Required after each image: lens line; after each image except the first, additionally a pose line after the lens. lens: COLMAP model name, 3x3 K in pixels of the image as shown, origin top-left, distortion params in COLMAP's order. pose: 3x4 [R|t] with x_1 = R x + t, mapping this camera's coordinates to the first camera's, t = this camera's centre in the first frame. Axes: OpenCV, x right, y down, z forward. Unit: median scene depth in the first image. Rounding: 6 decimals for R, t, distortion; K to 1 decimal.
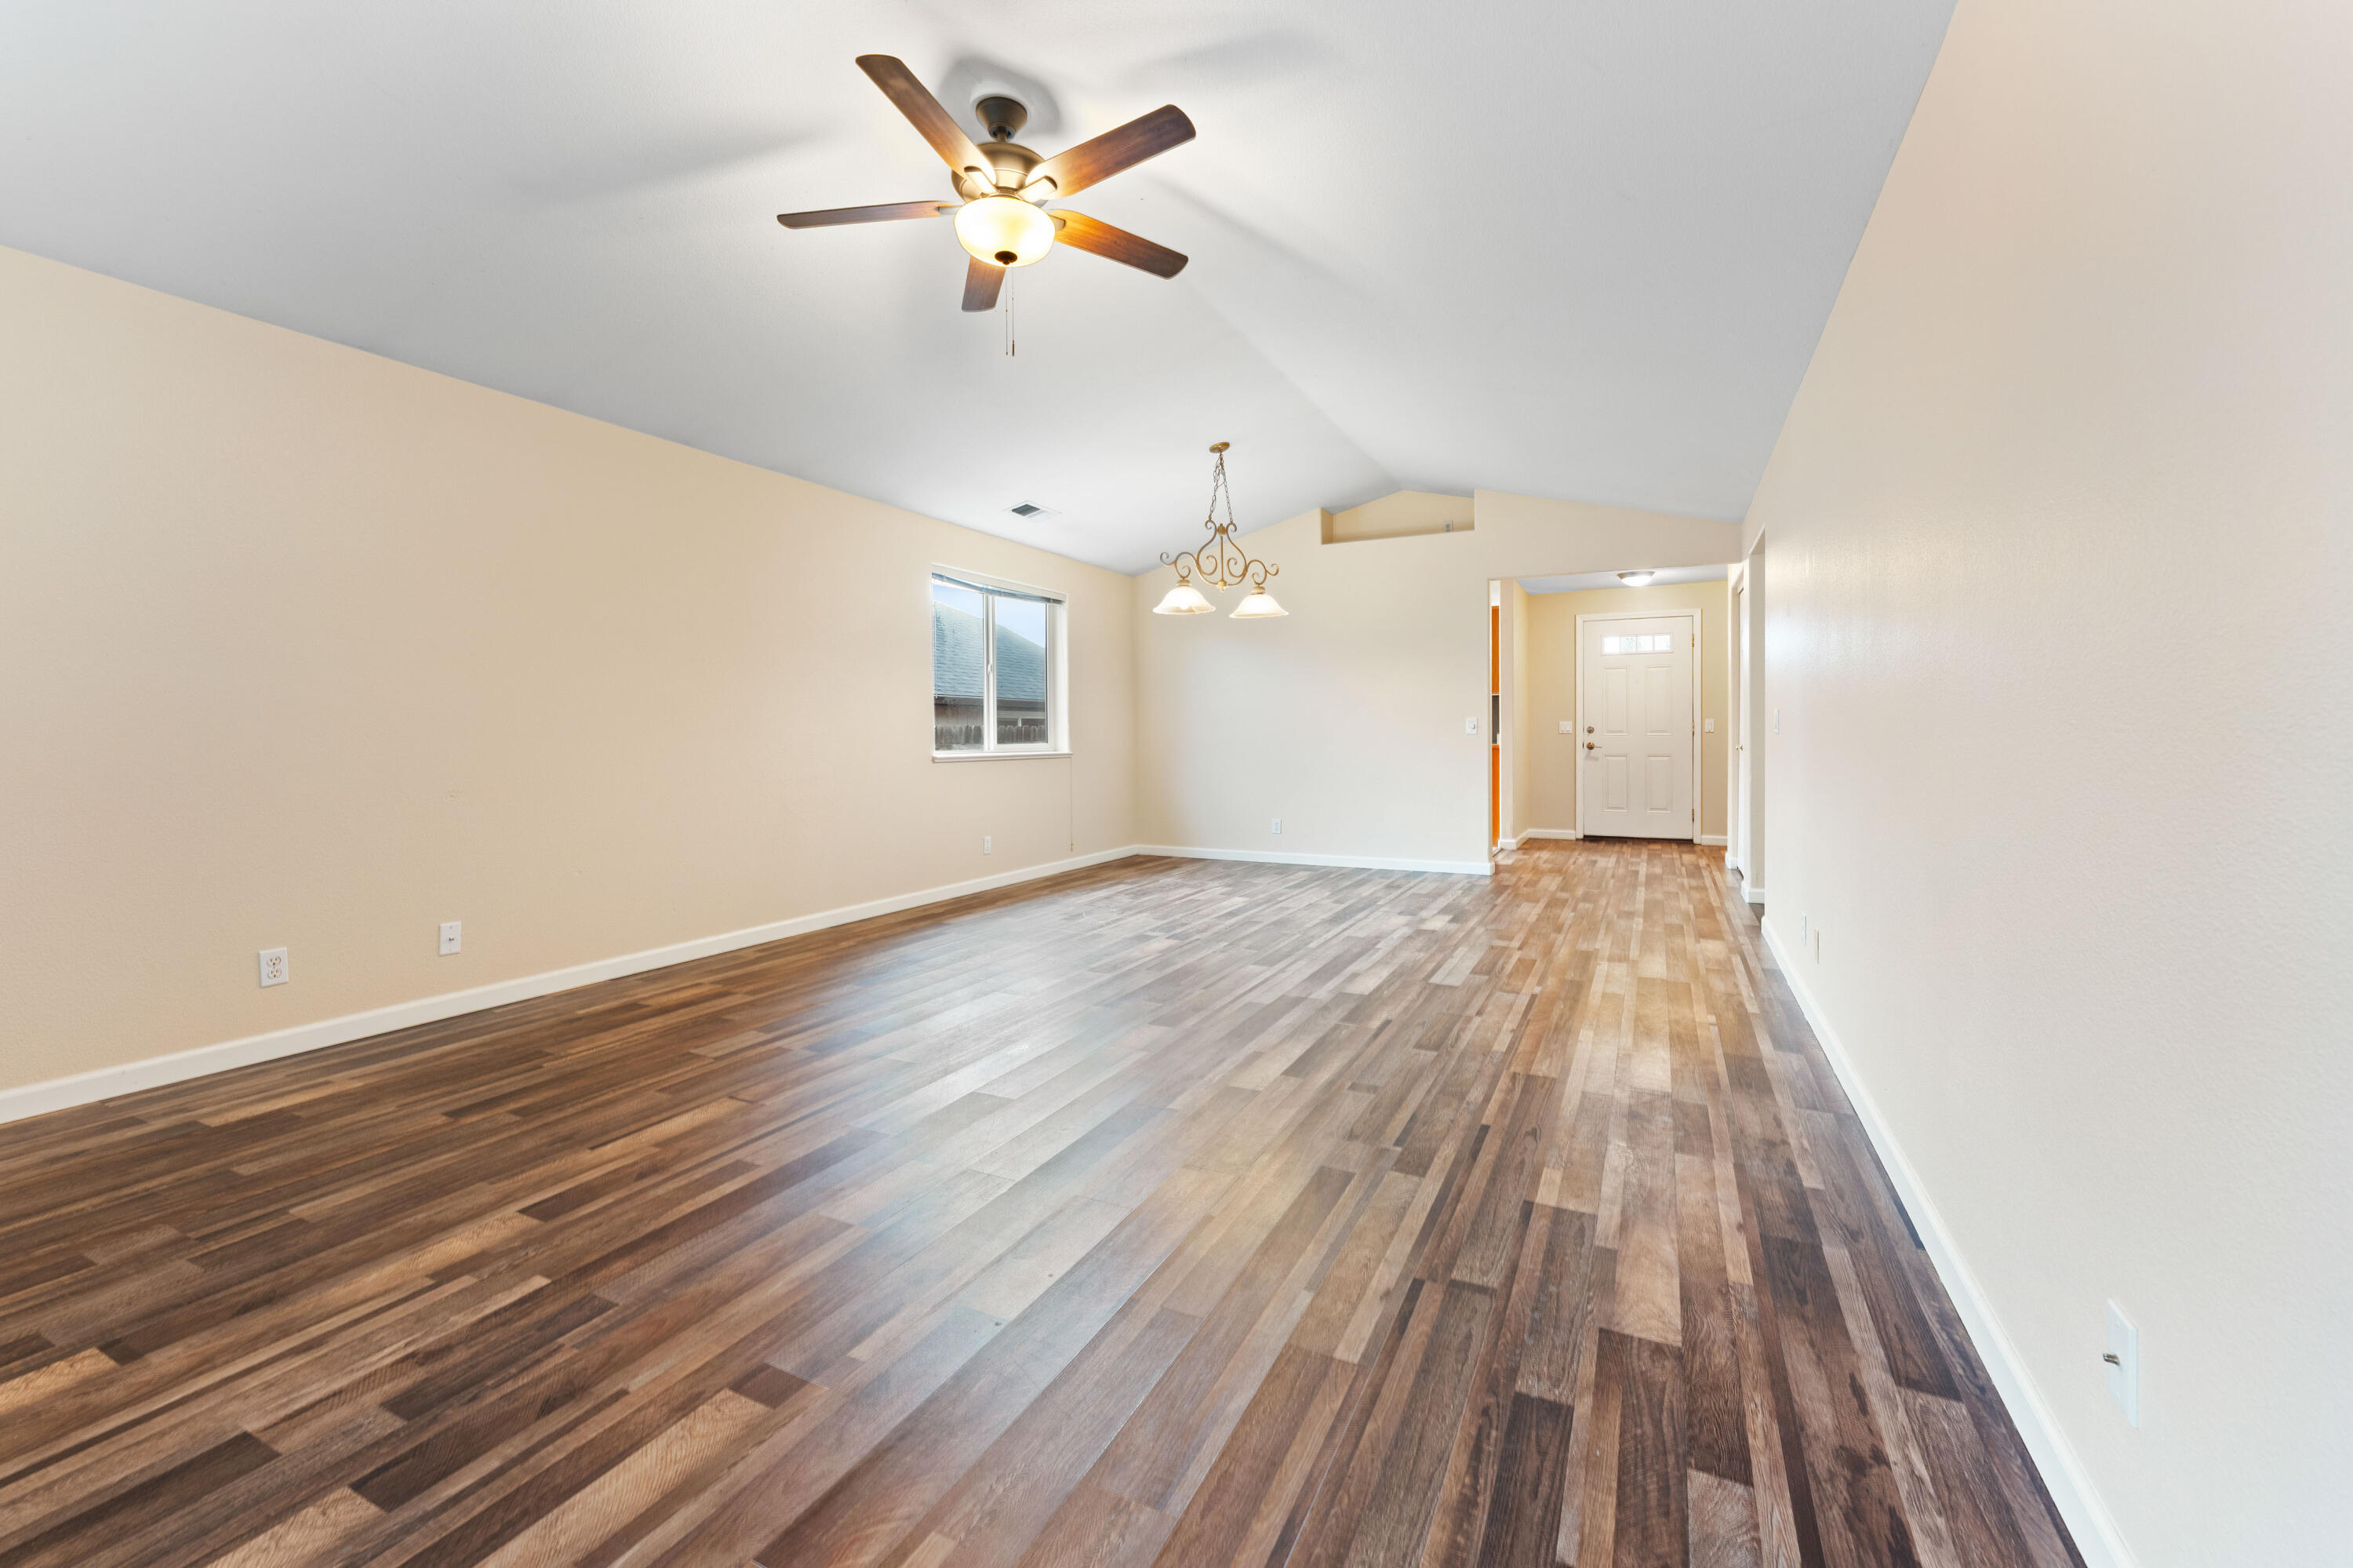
lens RADIAL K [[962.8, 0, 1180.6], [0, 962.8, 732.7], [0, 0, 1]] dist [0.000547, -0.000094]
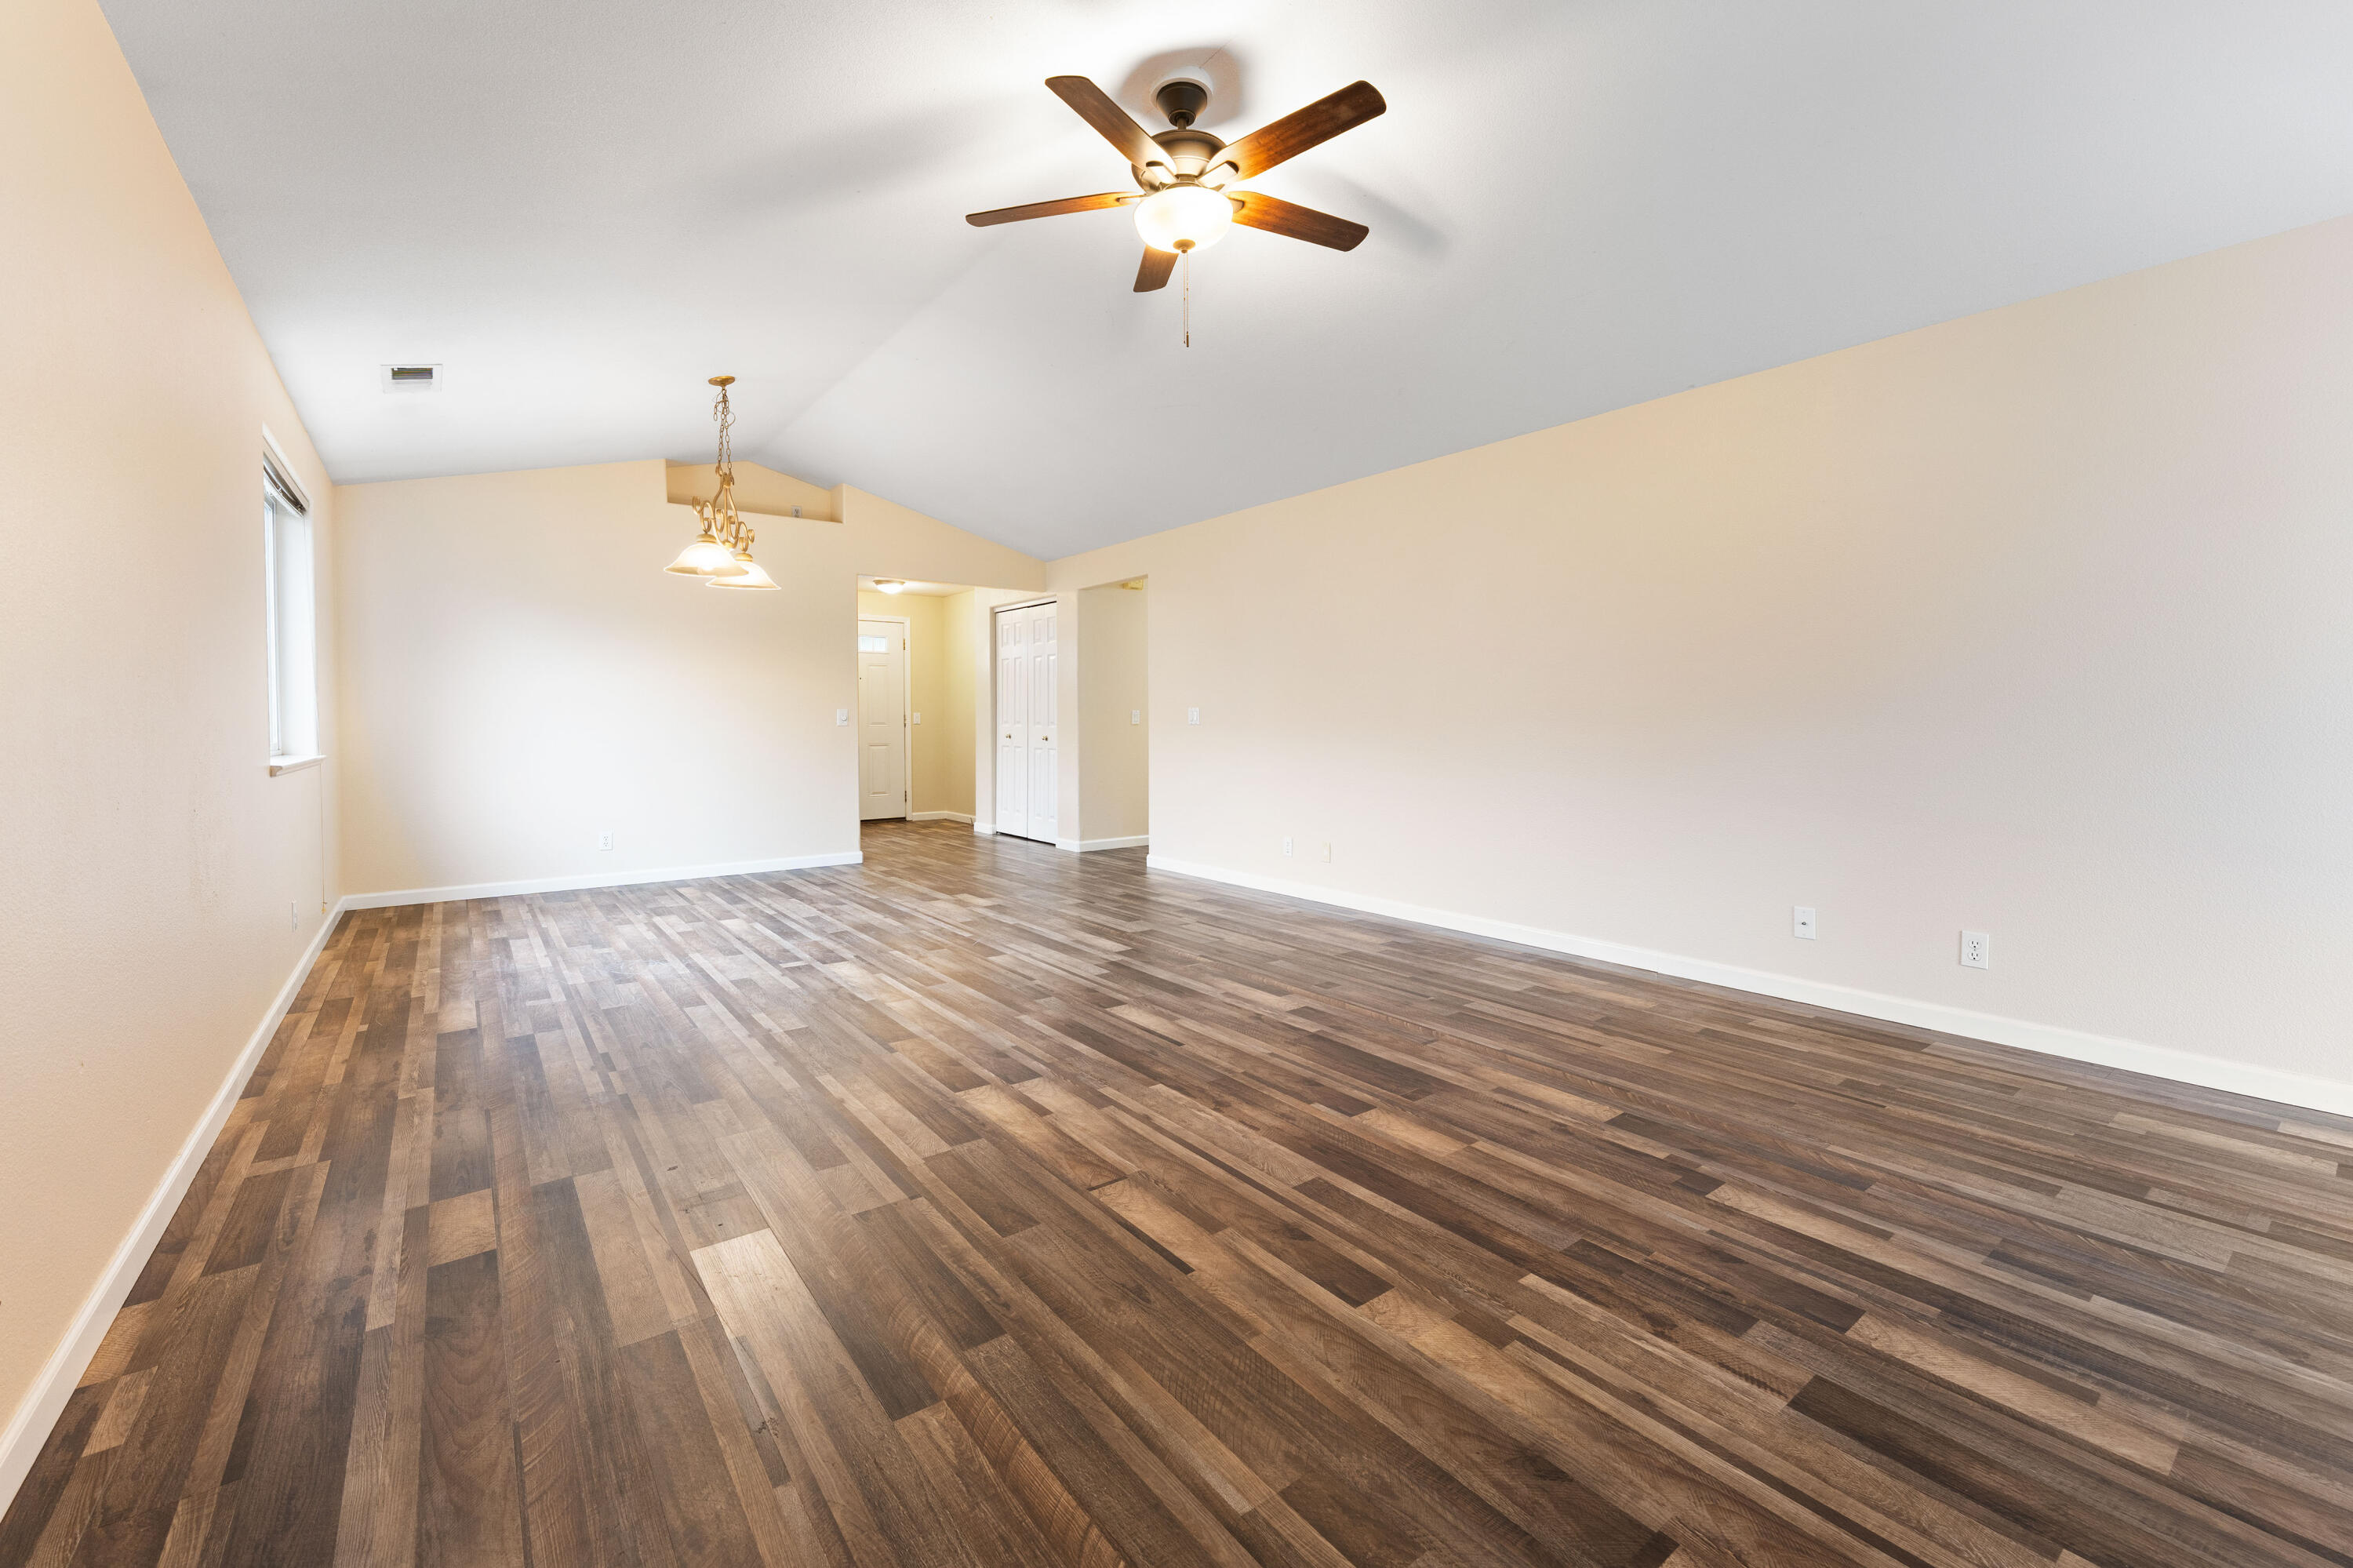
lens RADIAL K [[962.8, 0, 1180.6], [0, 962.8, 732.7], [0, 0, 1]] dist [0.000547, -0.000094]
pose [[0.446928, -0.008795, 0.894527, -1.518123], [0.001397, 0.999957, 0.009134, 0.000447], [-0.894569, -0.002832, 0.446921, 0.785701]]
